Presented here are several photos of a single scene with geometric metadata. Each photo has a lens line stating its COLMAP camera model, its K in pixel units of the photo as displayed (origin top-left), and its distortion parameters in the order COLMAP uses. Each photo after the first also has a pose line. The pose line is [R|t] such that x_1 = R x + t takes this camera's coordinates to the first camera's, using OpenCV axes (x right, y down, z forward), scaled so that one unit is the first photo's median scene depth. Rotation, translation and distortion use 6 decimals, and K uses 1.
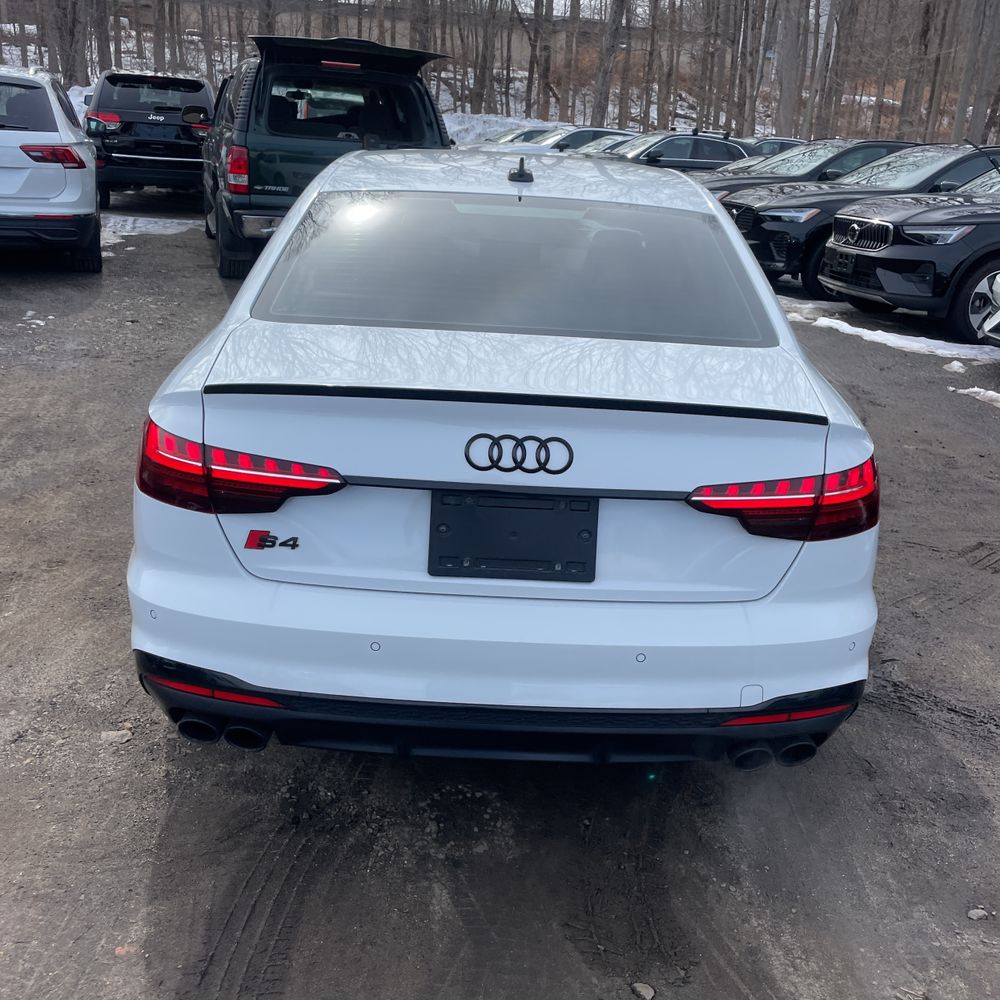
lens RADIAL K [[1003.4, 0, 515.2], [0, 1003.4, 500.3], [0, 0, 1]] dist [0.098468, -0.128299]
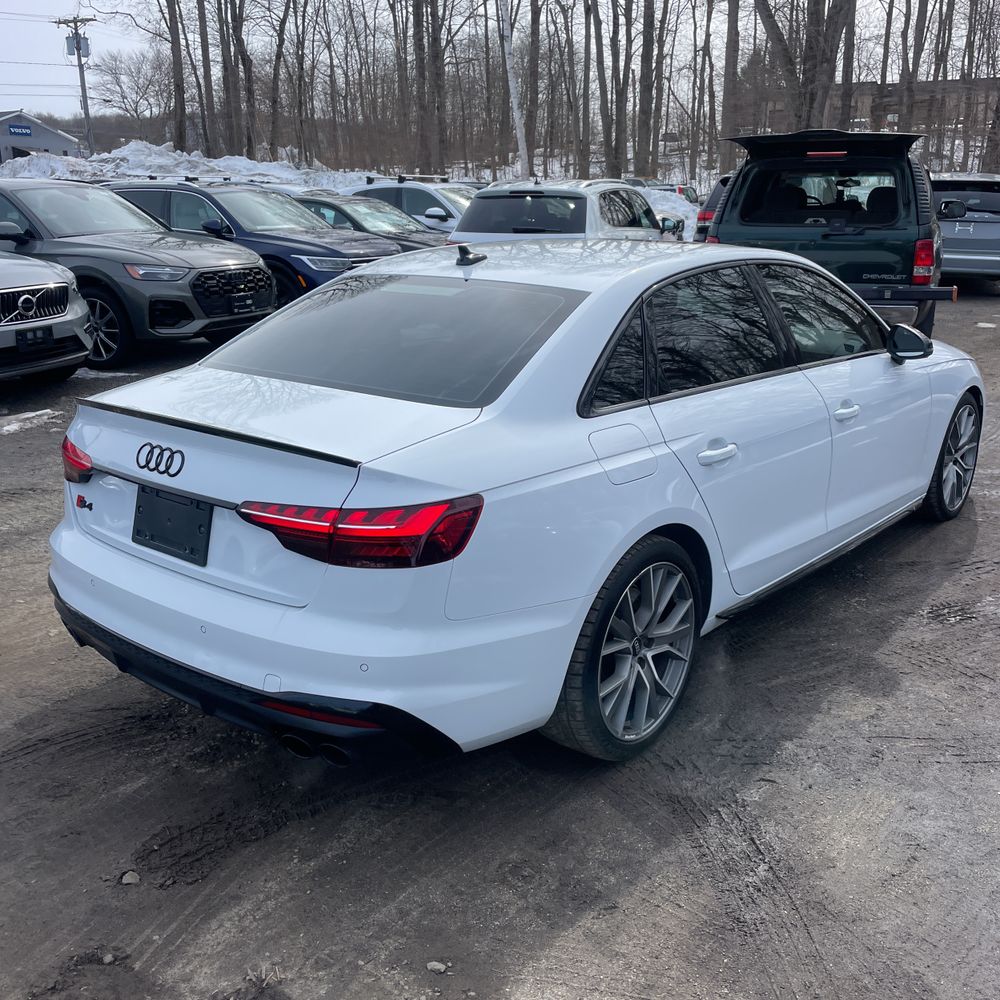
lens RADIAL K [[1006.2, 0, 518.4], [0, 1006.2, 488.1], [0, 0, 1]] dist [0.074520, -0.101160]
pose [[0.765610, 0.116937, -0.632588, 0.269437], [-0.173643, 0.984405, -0.028184, -0.011546], [0.619427, 0.131422, 0.773976, 0.051112]]
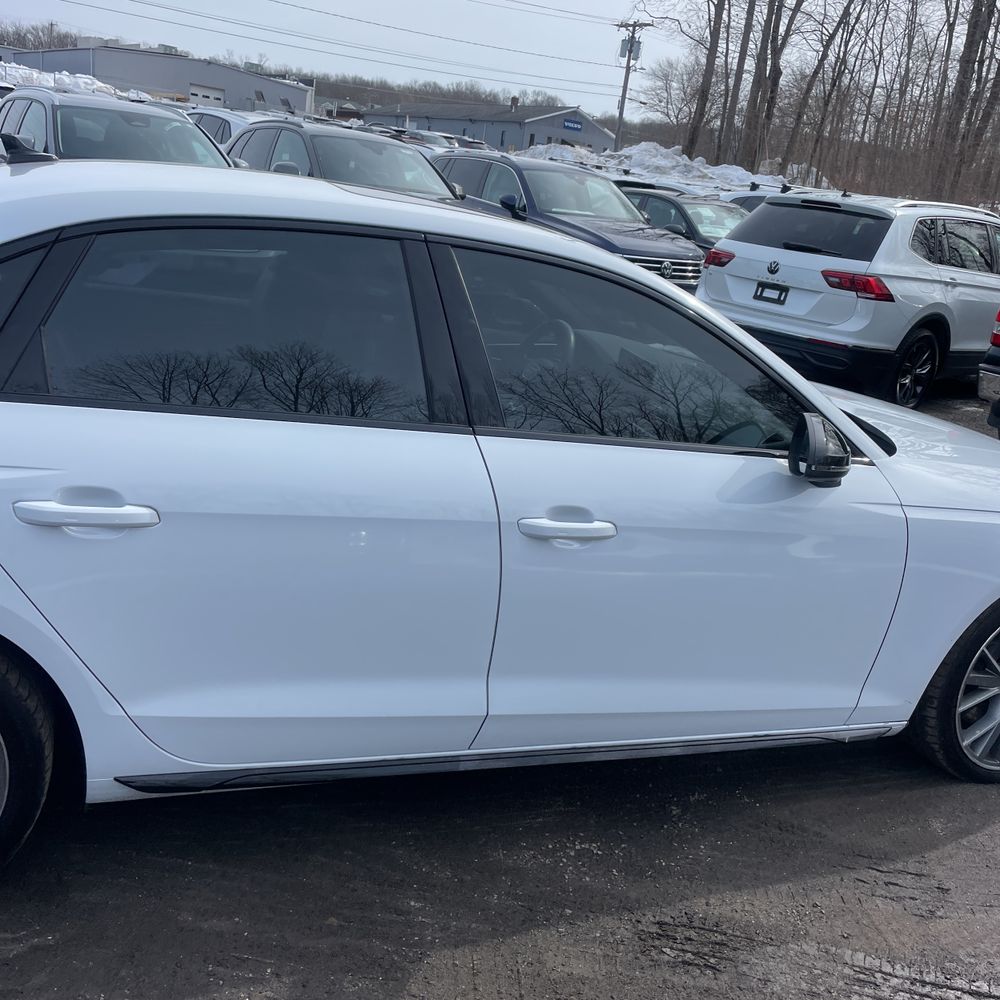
lens RADIAL K [[1001.8, 0, 494.9], [0, 1001.8, 489.9], [0, 0, 1]] dist [0.087571, -0.116196]
pose [[0.352219, 0.264098, -0.897883, 0.311334], [-0.422546, 0.900893, 0.099228, -0.105169], [0.835103, 0.344447, 0.428905, 0.344333]]
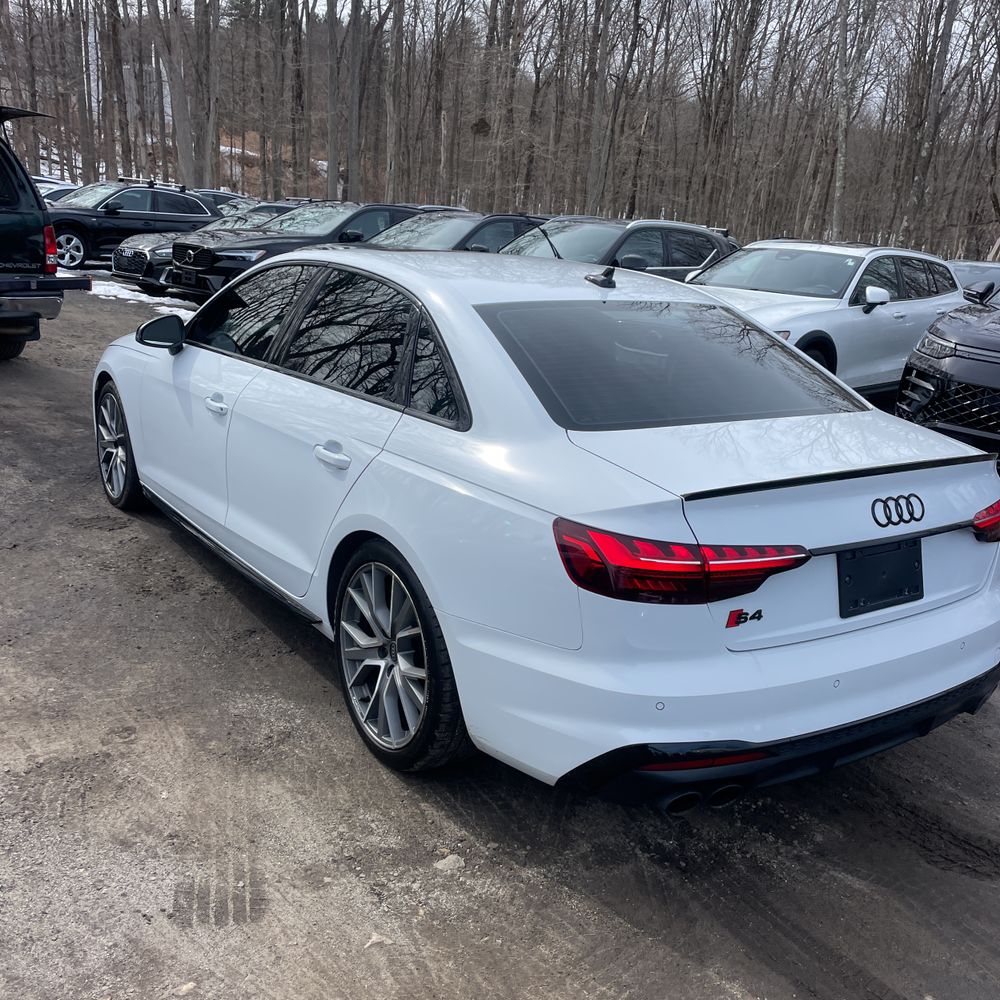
lens RADIAL K [[1003.4, 0, 515.2], [0, 1003.4, 500.3], [0, 0, 1]] dist [0.098468, -0.128299]
pose [[0.829791, -0.146399, 0.538529, -0.239709], [0.167469, 0.985827, 0.009953, -0.033346], [-0.532353, 0.081929, 0.842548, 0.032789]]
